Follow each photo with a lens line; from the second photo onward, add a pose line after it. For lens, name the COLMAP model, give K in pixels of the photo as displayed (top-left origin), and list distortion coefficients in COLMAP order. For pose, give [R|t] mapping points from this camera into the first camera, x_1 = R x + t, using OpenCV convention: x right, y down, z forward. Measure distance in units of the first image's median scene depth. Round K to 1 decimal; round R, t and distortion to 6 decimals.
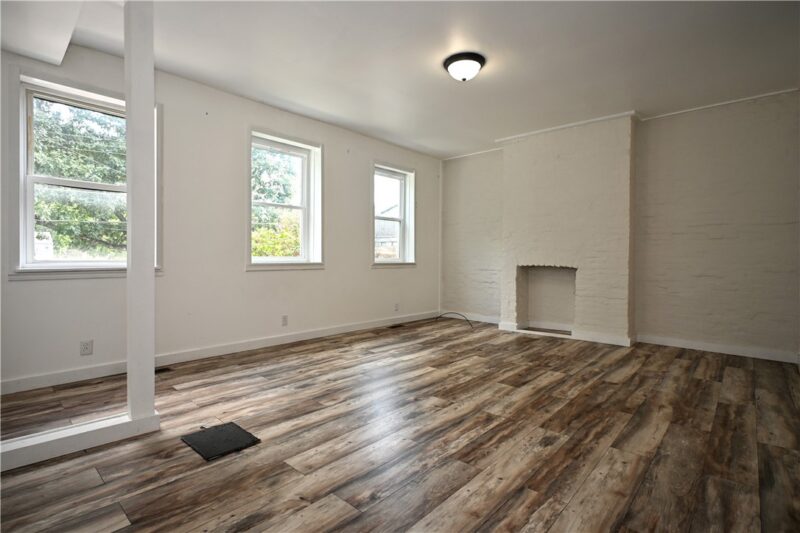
lens RADIAL K [[387.9, 0, 400.0], [0, 387.9, 266.5], [0, 0, 1]] dist [-0.001069, 0.000311]
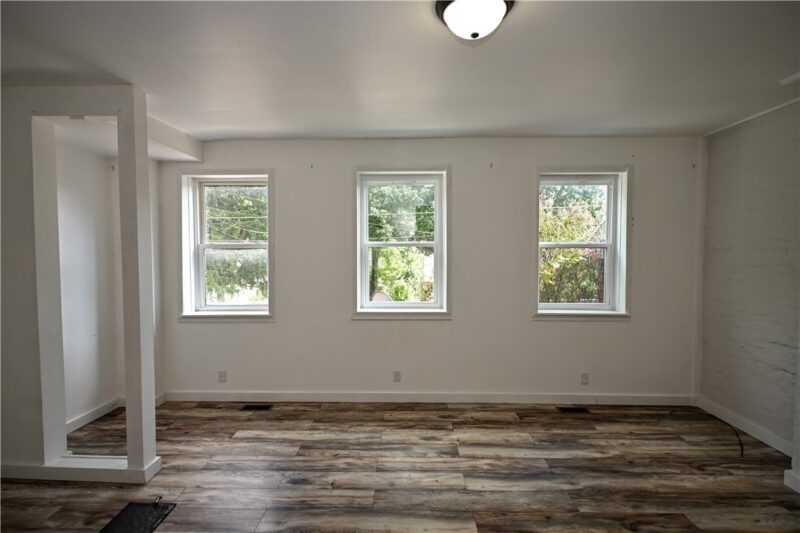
lens RADIAL K [[389.7, 0, 396.8], [0, 389.7, 267.2], [0, 0, 1]] dist [-0.000472, 0.000335]
pose [[0.652297, 0.025587, -0.757532, 0.495524], [-0.011683, 0.999651, 0.023705, -0.175535], [0.757874, -0.006613, 0.652368, 0.558016]]
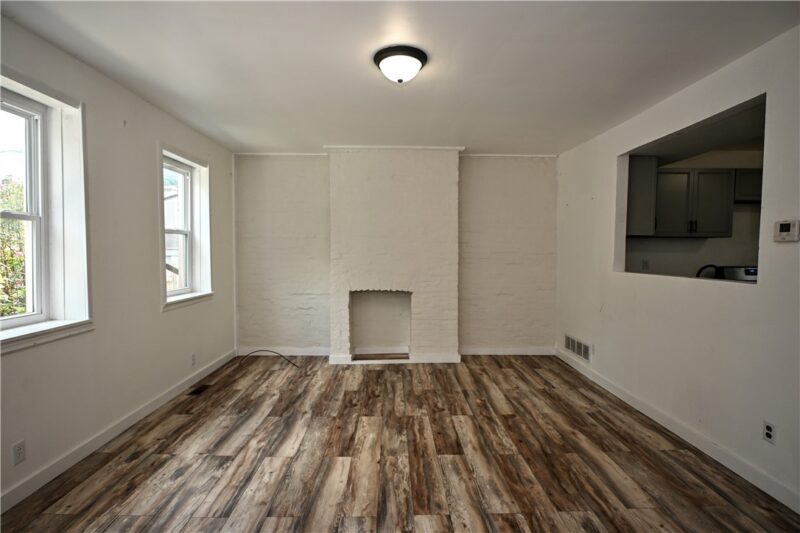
lens RADIAL K [[387.9, 0, 400.0], [0, 387.9, 266.5], [0, 0, 1]] dist [-0.001069, 0.000311]
pose [[0.728790, -0.034111, 0.683887, -0.363419], [0.016988, 0.999352, 0.031742, -0.136819], [-0.684527, -0.011516, 0.728897, 0.426302]]
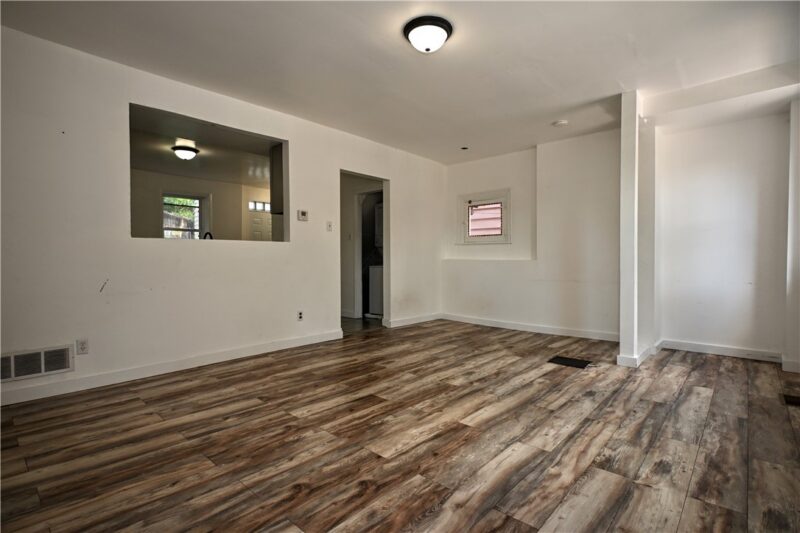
lens RADIAL K [[387.9, 0, 400.0], [0, 387.9, 266.5], [0, 0, 1]] dist [-0.001069, 0.000311]
pose [[-0.999960, -0.008913, 0.000774, 0.218485], [-0.008870, 0.998968, 0.044552, -0.048356], [-0.001170, 0.044543, -0.999007, 1.819353]]
